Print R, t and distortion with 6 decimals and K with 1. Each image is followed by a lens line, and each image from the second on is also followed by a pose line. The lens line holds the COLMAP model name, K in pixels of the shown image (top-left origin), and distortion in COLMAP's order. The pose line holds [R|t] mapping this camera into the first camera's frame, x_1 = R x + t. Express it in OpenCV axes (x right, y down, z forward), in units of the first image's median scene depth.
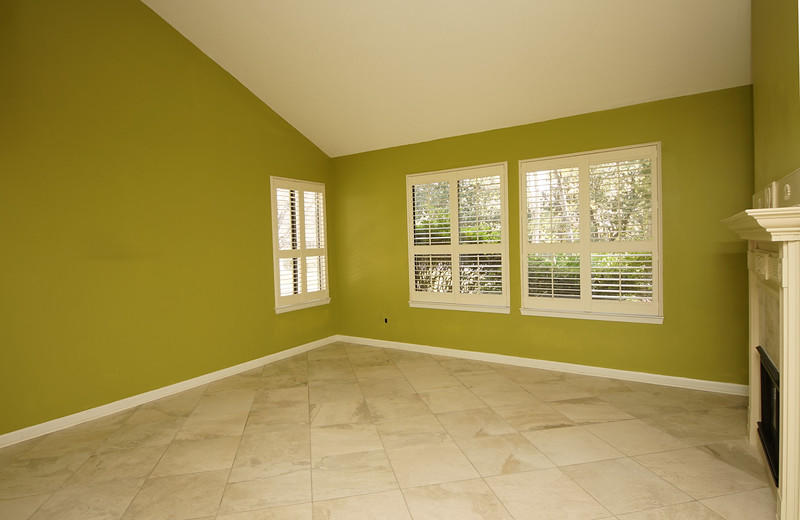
lens RADIAL K [[443.4, 0, 398.2], [0, 443.4, 261.0], [0, 0, 1]] dist [0.008652, -0.006952]
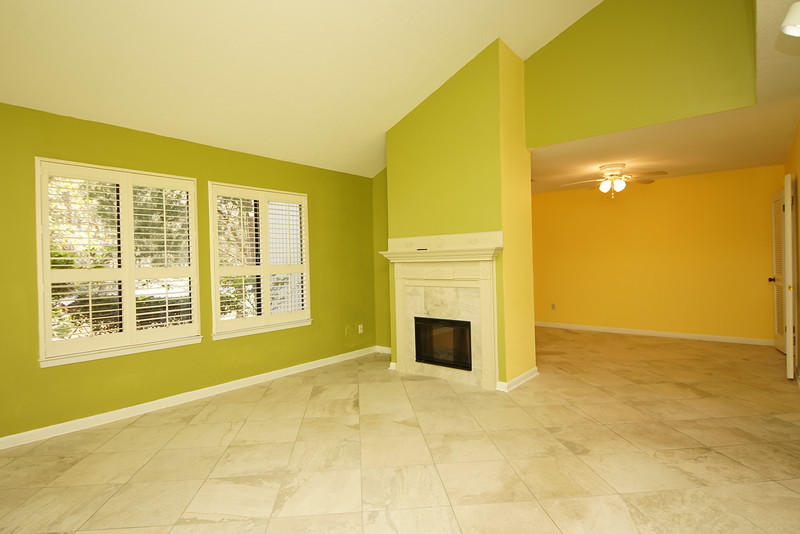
lens RADIAL K [[427.5, 0, 398.5], [0, 427.5, 264.1], [0, 0, 1]] dist [0.004724, -0.003068]
pose [[0.095979, 0.020519, 0.995172, -0.746166], [0.058892, 0.997919, -0.026256, 0.005066], [-0.993640, 0.061128, 0.094571, 0.620841]]
